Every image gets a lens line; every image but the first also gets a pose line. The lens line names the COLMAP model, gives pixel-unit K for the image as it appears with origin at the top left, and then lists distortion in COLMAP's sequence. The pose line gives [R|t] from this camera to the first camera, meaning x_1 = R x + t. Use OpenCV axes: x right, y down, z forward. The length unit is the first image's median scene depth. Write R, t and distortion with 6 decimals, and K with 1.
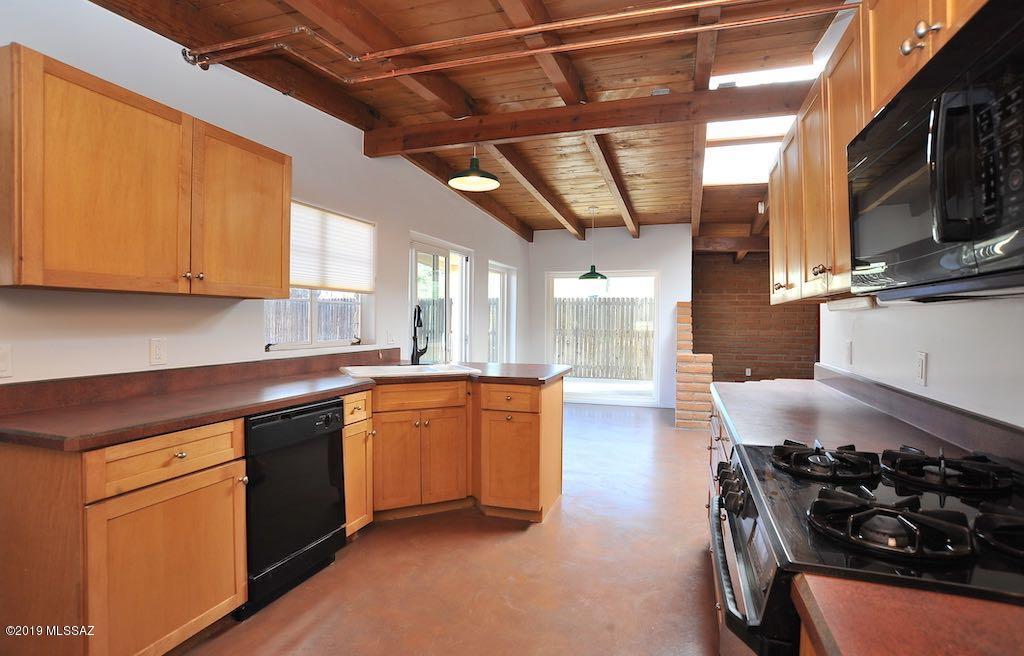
lens RADIAL K [[517.9, 0, 512.0], [0, 517.9, 328.0], [0, 0, 1]] dist [-0.092077, -0.000281]
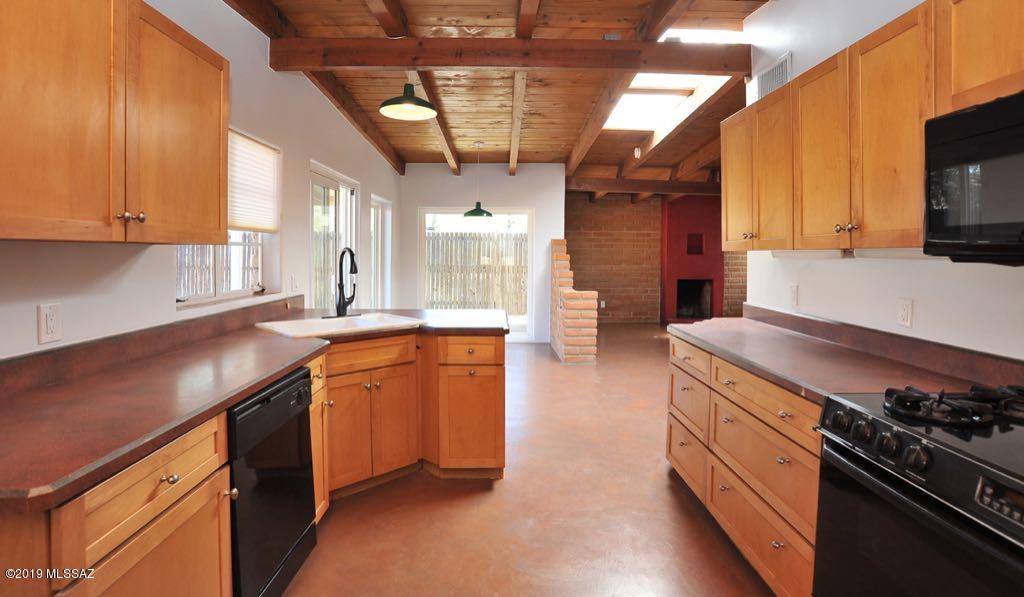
lens RADIAL K [[520.0, 0, 512.5], [0, 520.0, 270.5], [0, 0, 1]] dist [-0.079366, 0.001105]
pose [[0.943173, -0.011945, 0.332087, -0.200451], [0.005313, 0.999768, 0.020871, -0.022008], [-0.332260, -0.017921, 0.943018, 0.085545]]
